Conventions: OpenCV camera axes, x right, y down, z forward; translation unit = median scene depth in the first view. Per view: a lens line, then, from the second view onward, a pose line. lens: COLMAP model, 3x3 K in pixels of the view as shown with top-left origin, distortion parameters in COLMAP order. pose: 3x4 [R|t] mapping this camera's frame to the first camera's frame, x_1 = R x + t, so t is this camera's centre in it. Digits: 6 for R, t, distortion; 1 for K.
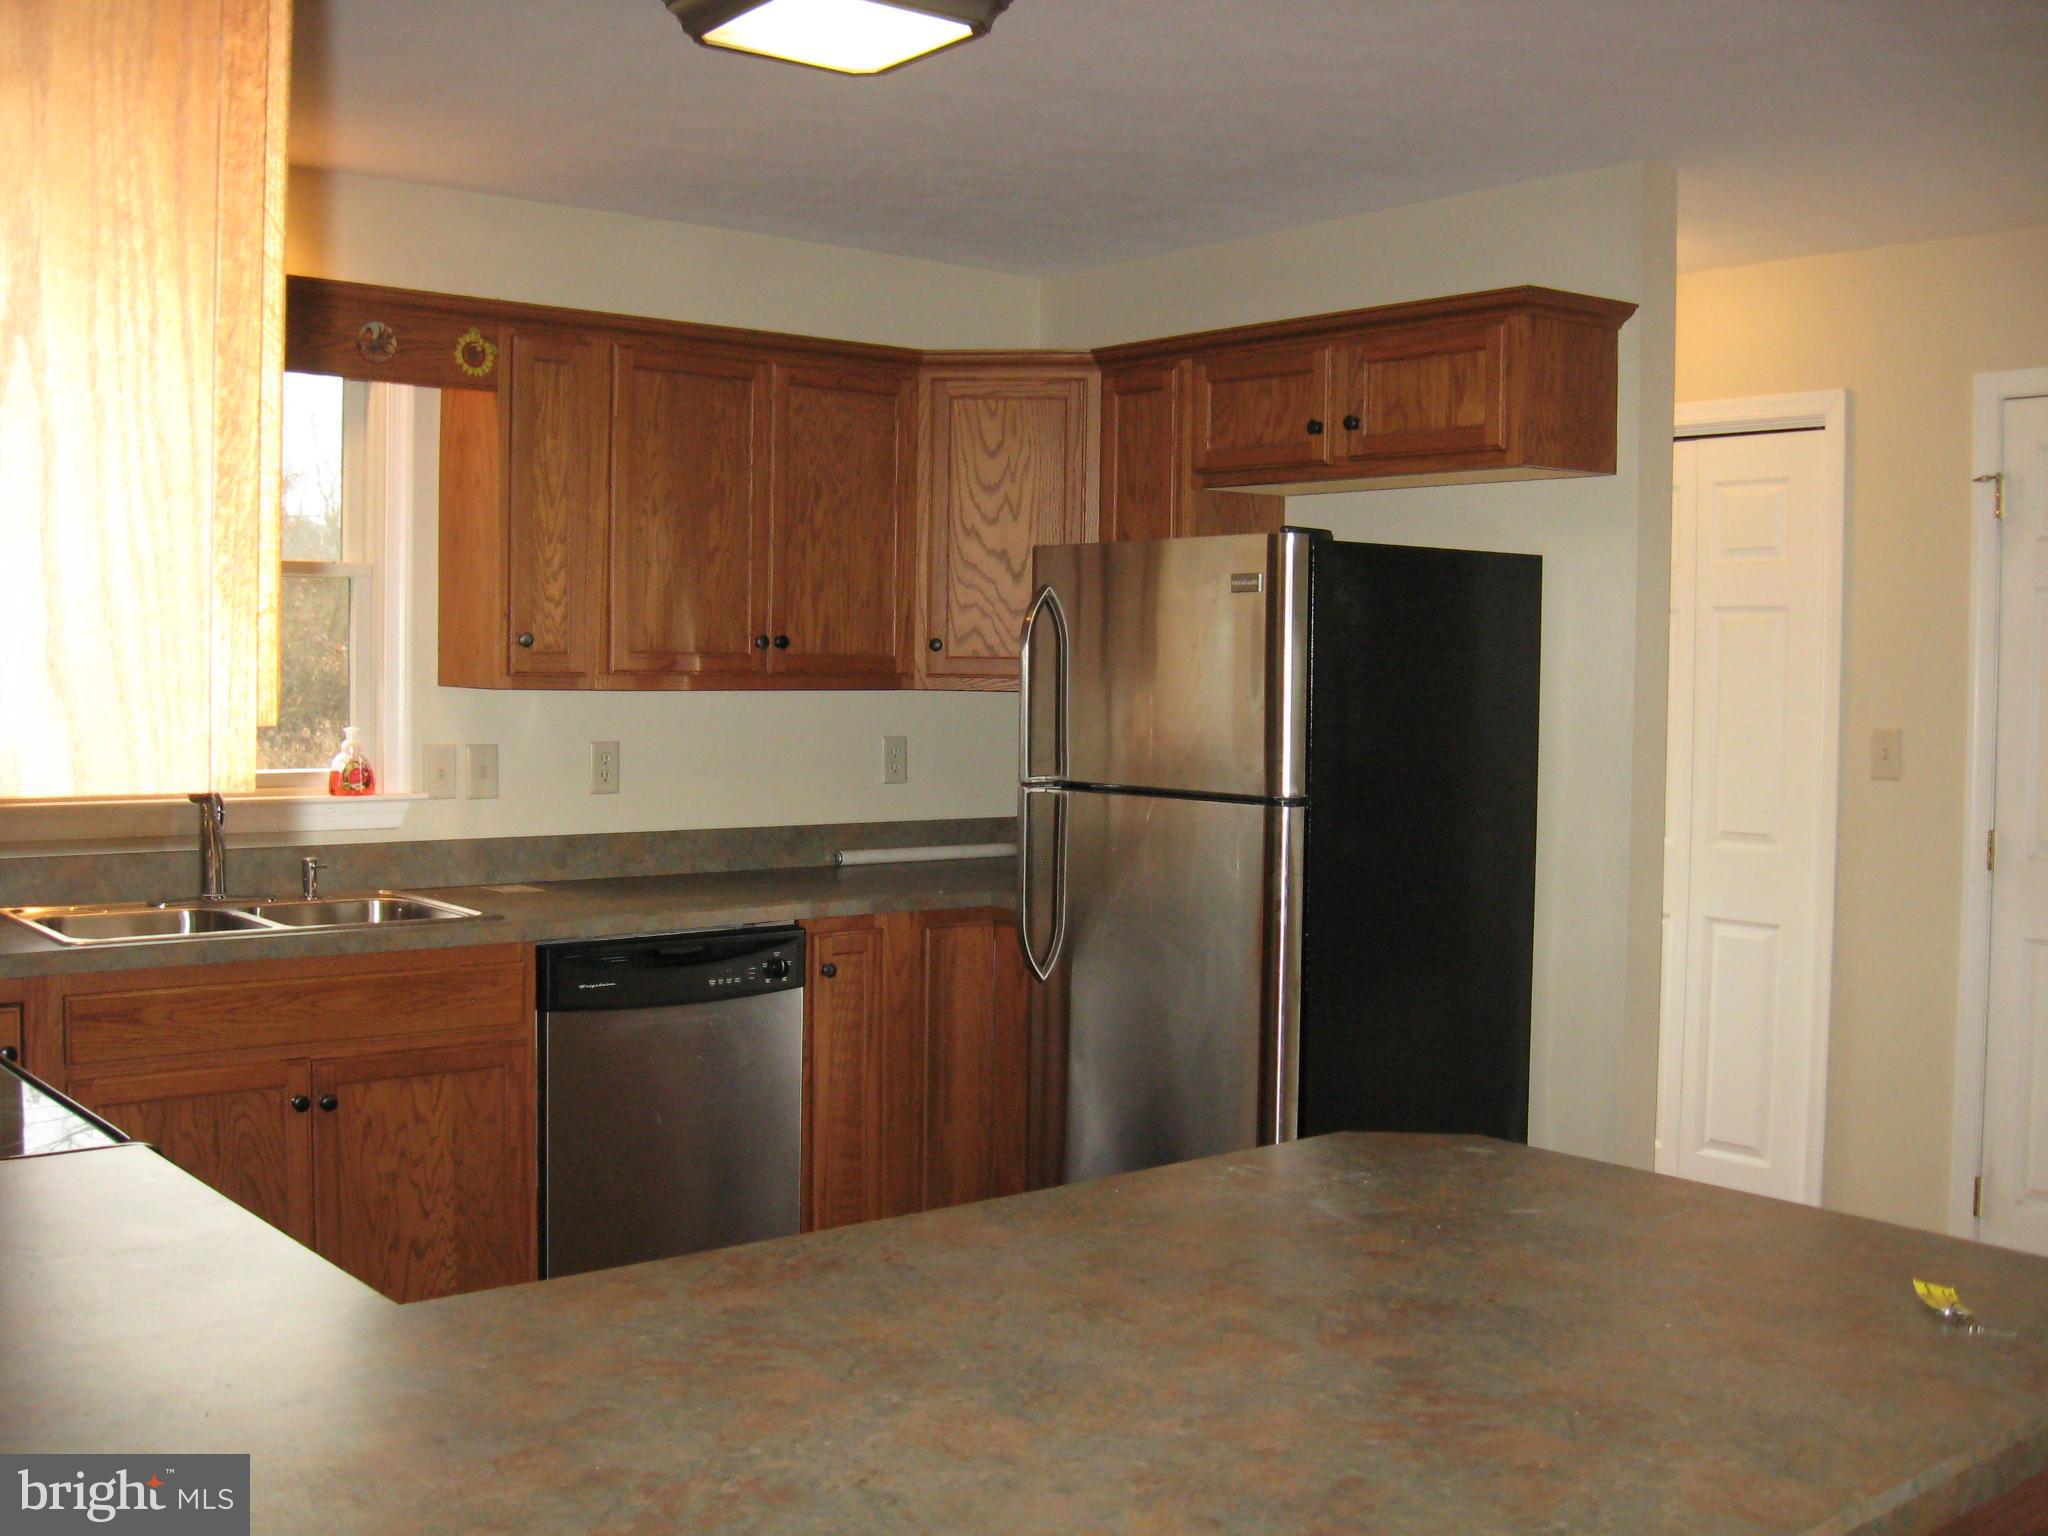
lens RADIAL K [[2169.1, 0, 1024.0], [0, 2169.1, 768.0], [0, 0, 1]] dist [-0.111389, 0.052449]
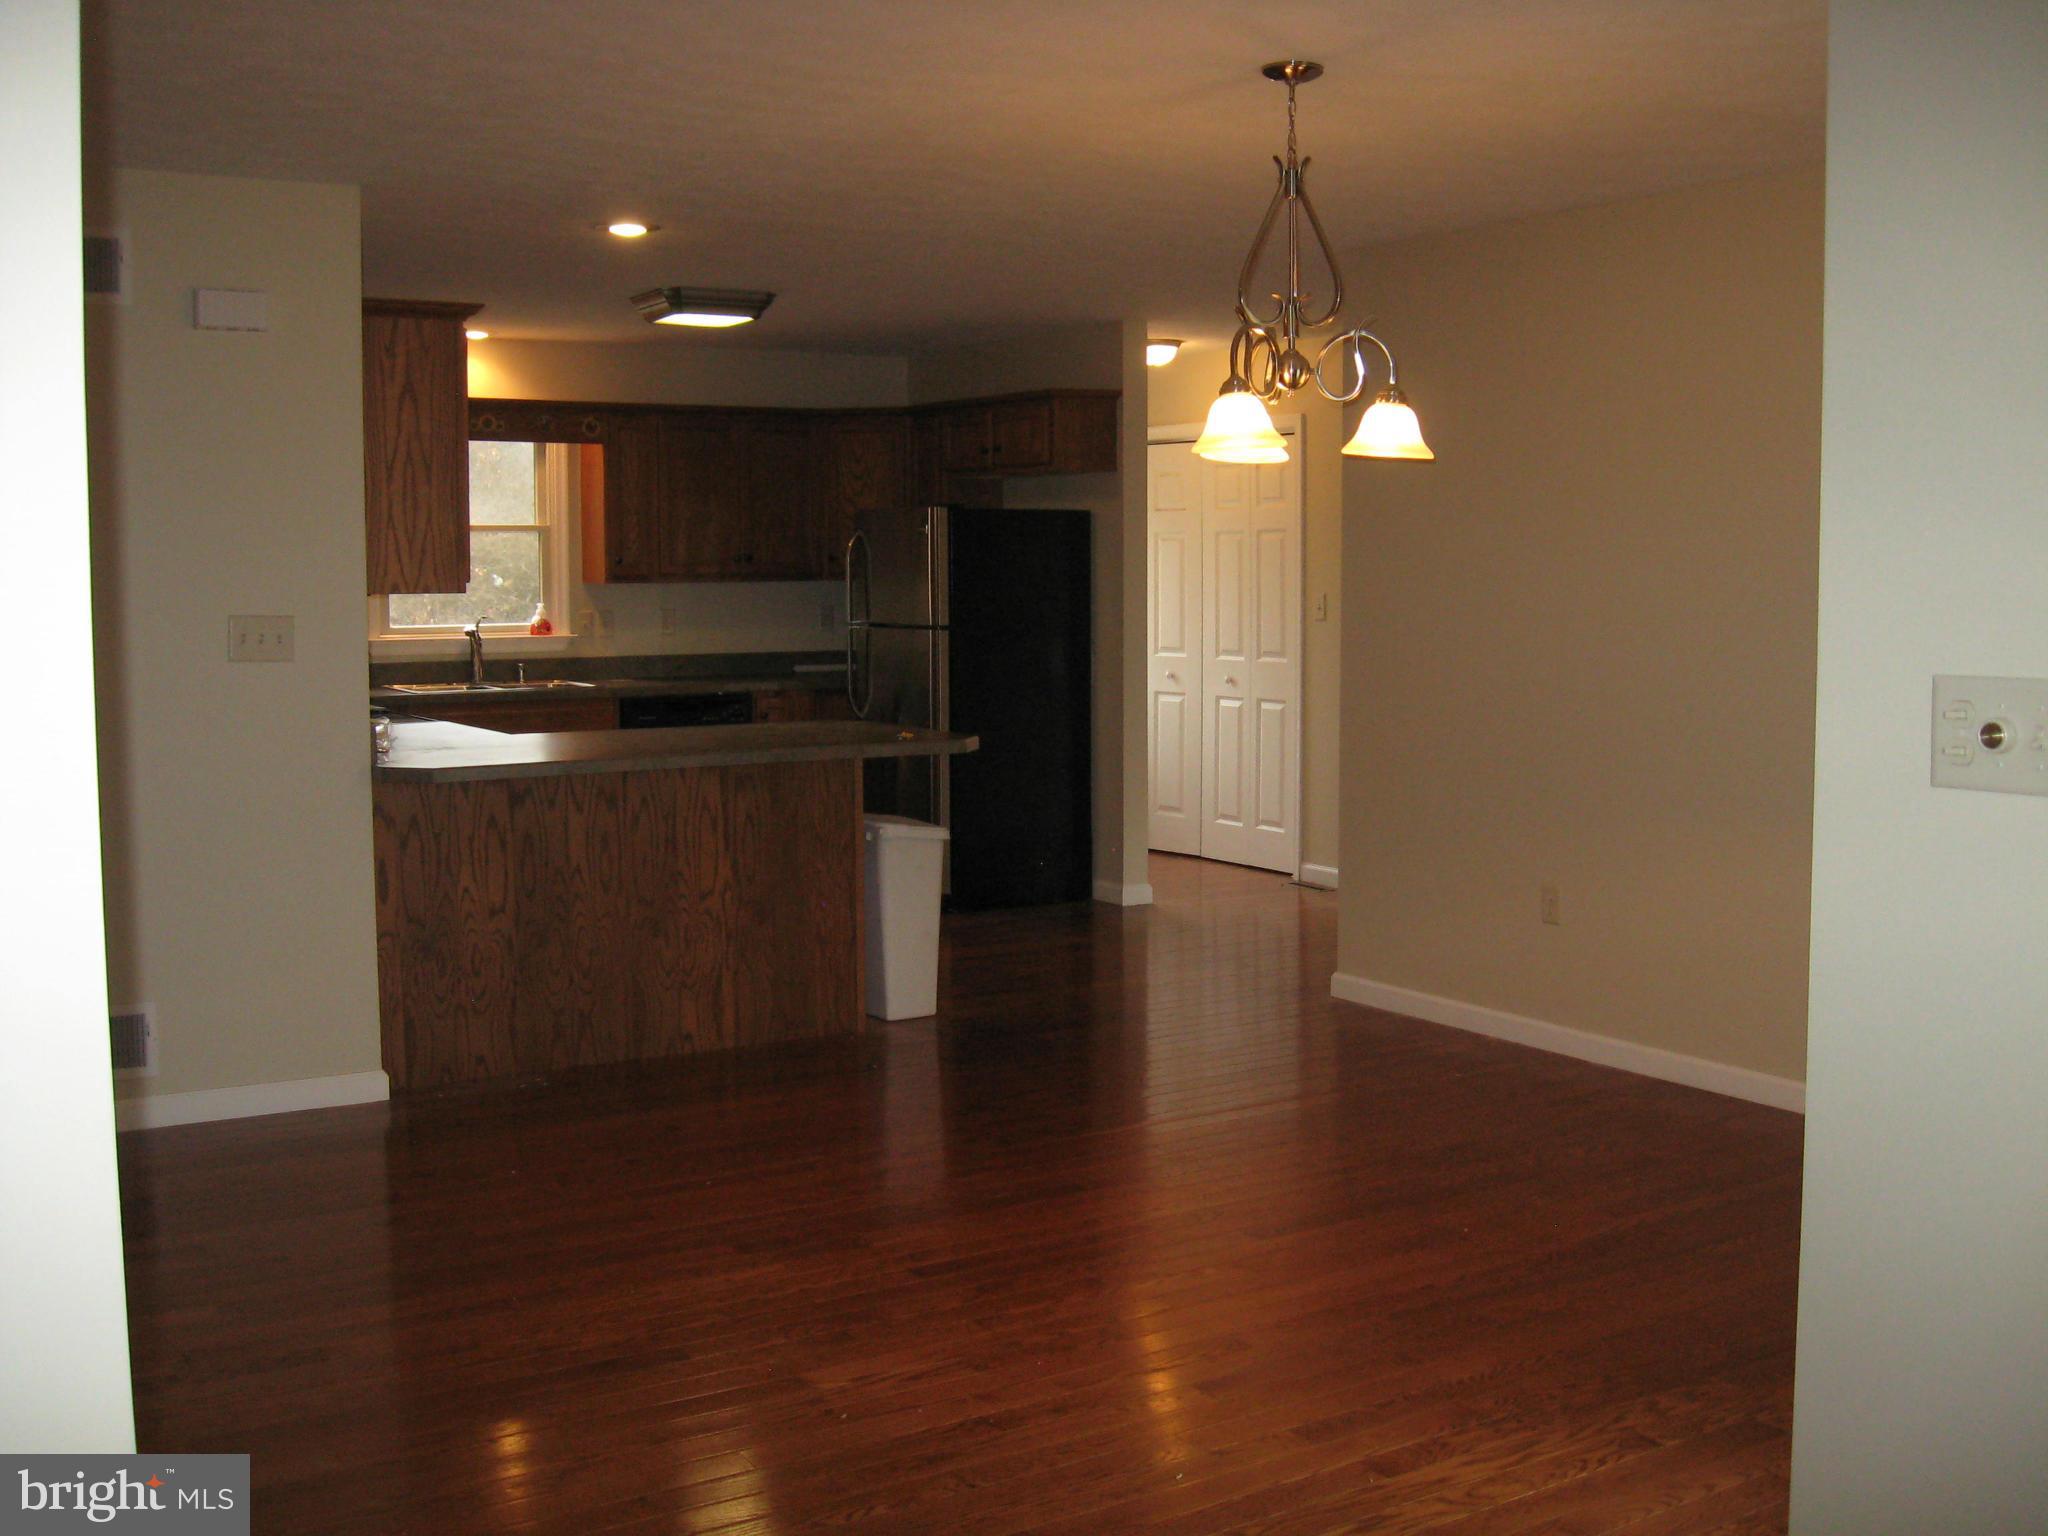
lens RADIAL K [[2169.1, 0, 1024.0], [0, 2169.1, 768.0], [0, 0, 1]] dist [-0.111389, 0.052449]
pose [[0.992076, -0.004777, -0.125547, 0.439914], [0.010502, 0.998932, 0.044986, 0.054944], [0.125198, -0.045948, 0.991067, -1.090938]]
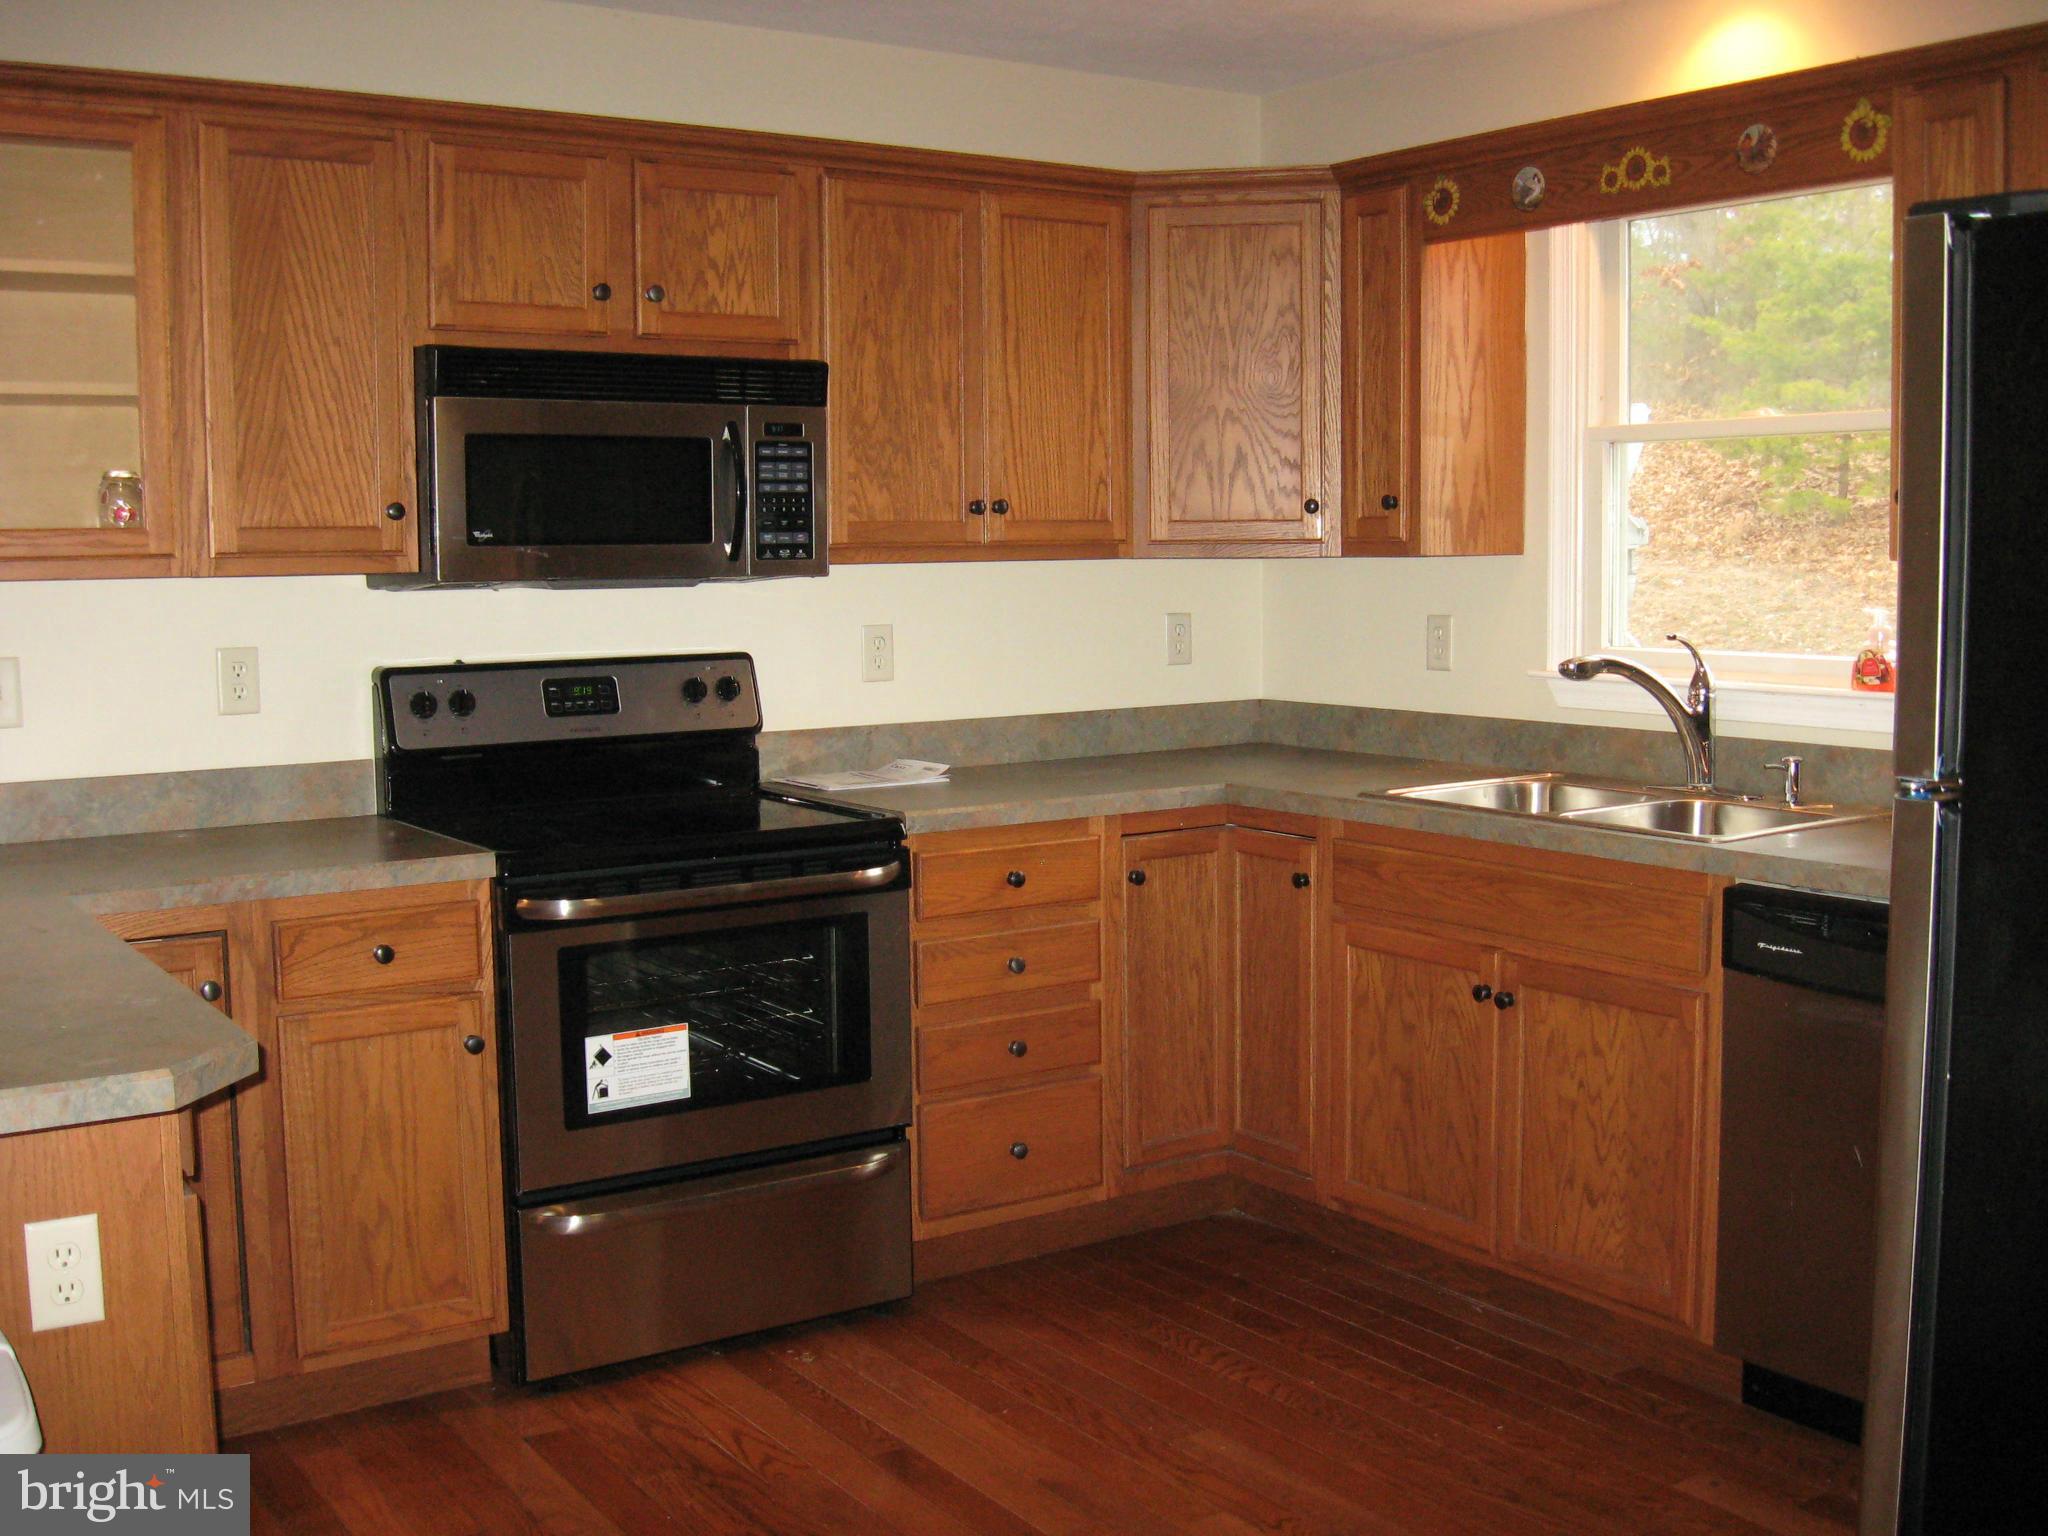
lens RADIAL K [[2169.1, 0, 1024.0], [0, 2169.1, 768.0], [0, 0, 1]] dist [-0.111389, 0.052449]
pose [[-0.087435, 0.092451, -0.991871, 0.552929], [-0.036945, 0.994698, 0.095972, -0.025389], [0.995485, 0.045035, -0.083556, 0.765118]]
